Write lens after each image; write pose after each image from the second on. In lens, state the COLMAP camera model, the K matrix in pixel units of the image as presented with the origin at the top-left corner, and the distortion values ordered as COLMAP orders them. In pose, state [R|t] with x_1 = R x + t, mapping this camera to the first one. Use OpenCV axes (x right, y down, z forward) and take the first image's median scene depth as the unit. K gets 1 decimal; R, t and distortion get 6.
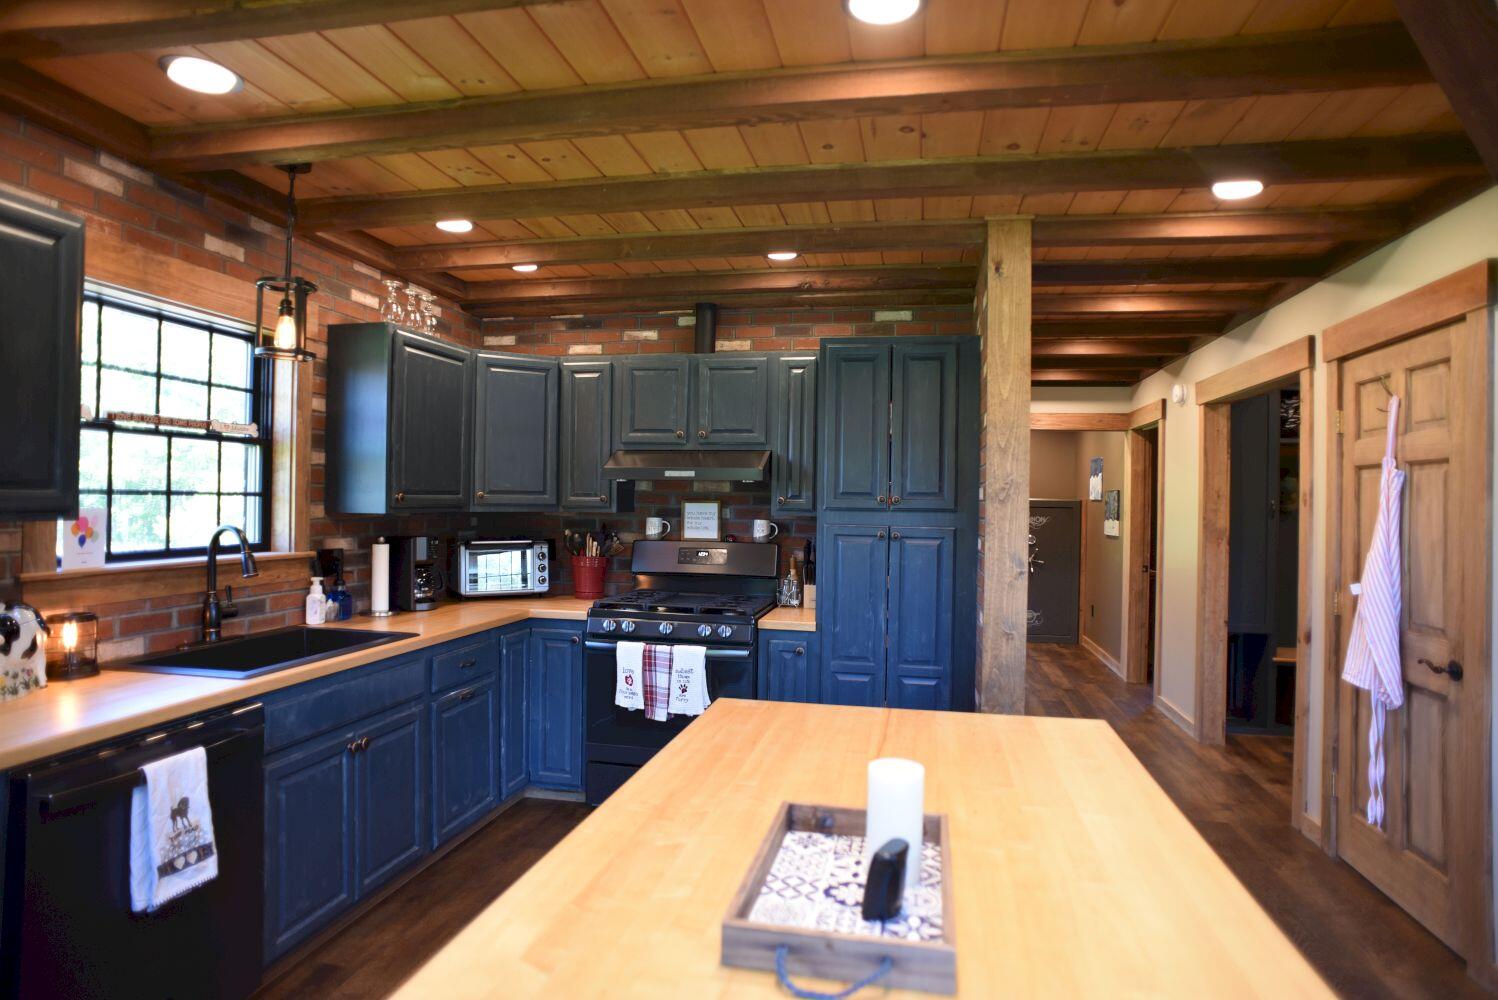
lens RADIAL K [[856.2, 0, 746.9], [0, 856.2, 496.8], [0, 0, 1]] dist [-0.102290, 0.075452]
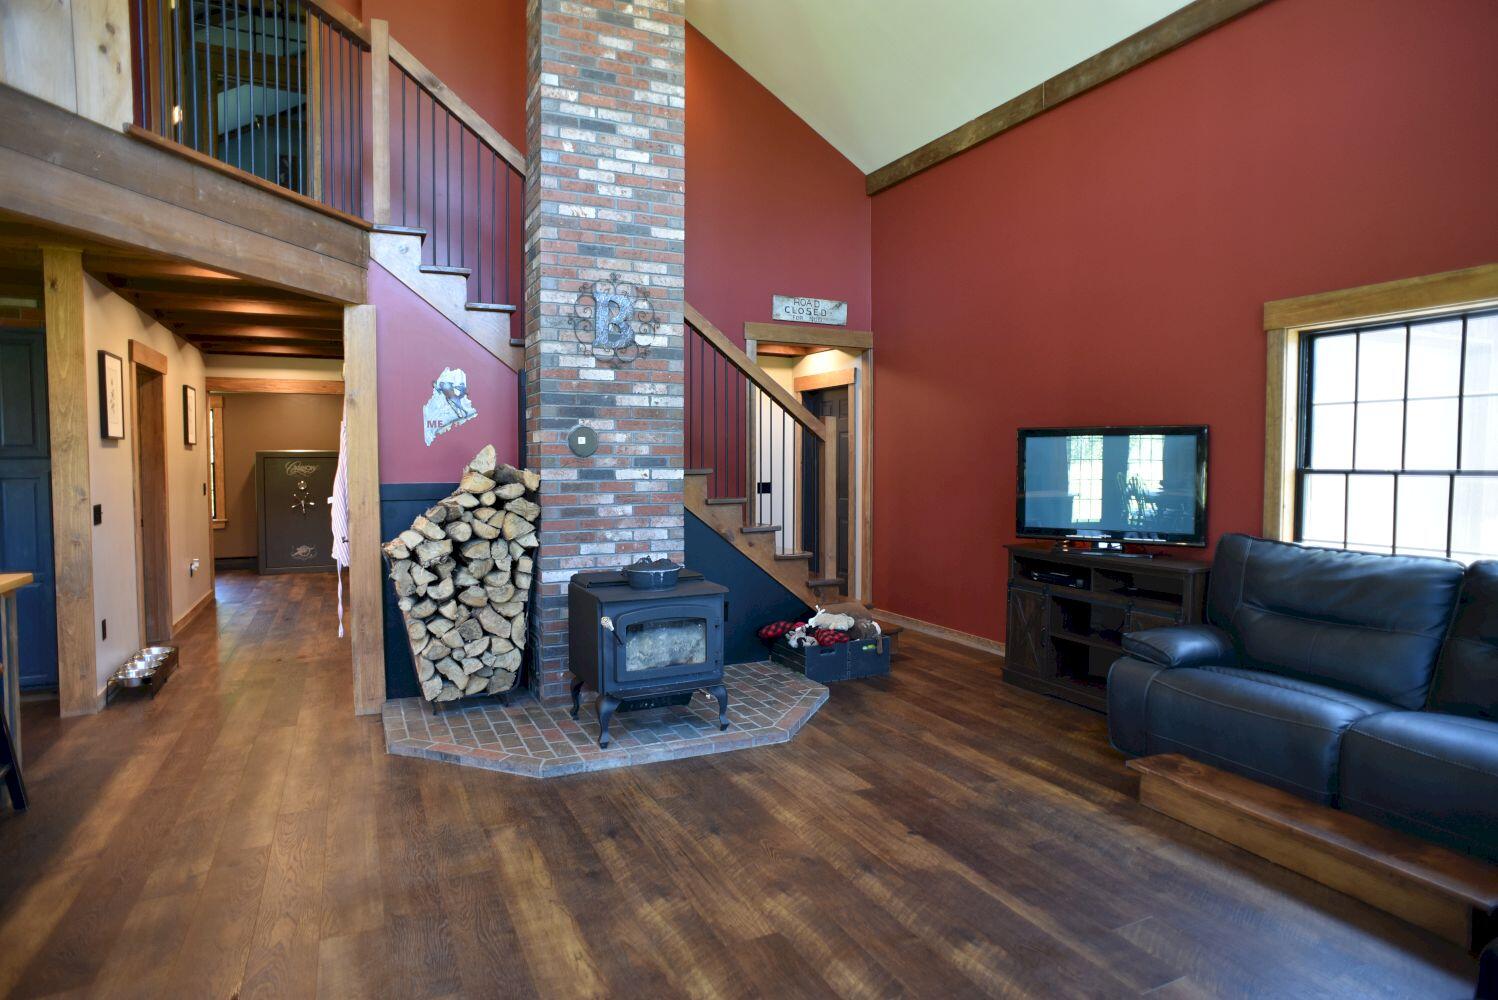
lens RADIAL K [[856.2, 0, 746.9], [0, 856.2, 496.8], [0, 0, 1]] dist [-0.102290, 0.075452]
pose [[0.801431, -0.042348, 0.596587, 0.310065], [0.010203, 0.998313, 0.057159, 0.012766], [-0.598001, -0.039722, 0.800511, -0.652869]]
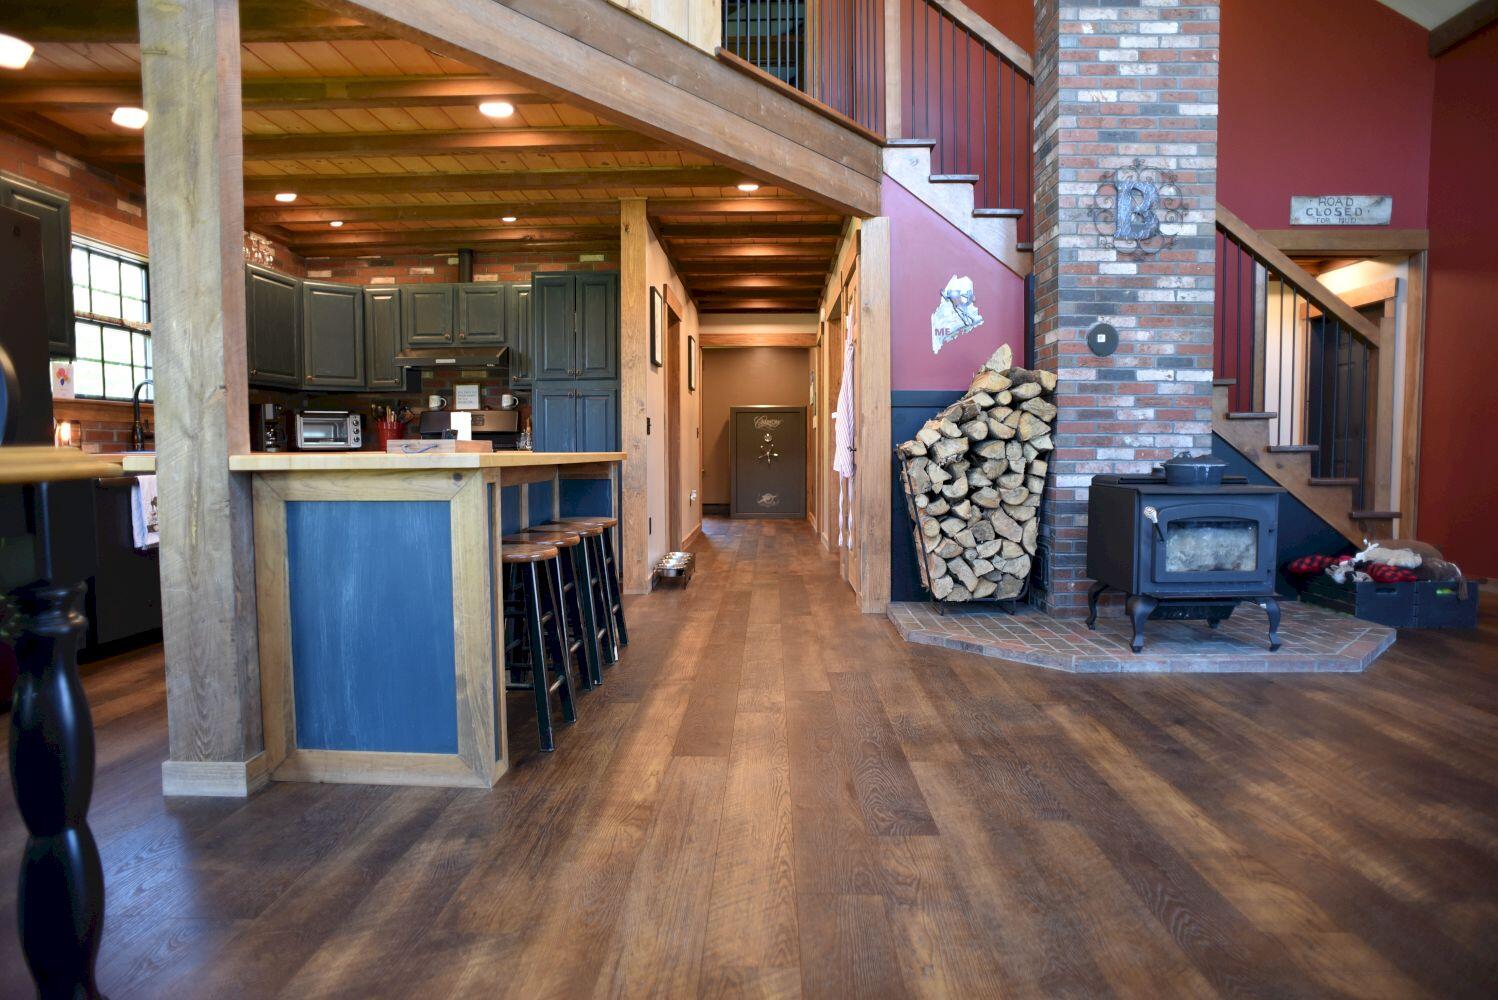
lens RADIAL K [[856.2, 0, 746.9], [0, 856.2, 496.8], [0, 0, 1]] dist [-0.102290, 0.075452]
pose [[0.984885, -0.028405, 0.170867, 0.184520], [0.017851, 0.997854, 0.062990, 0.127680], [-0.172290, -0.058988, 0.983279, -0.585224]]
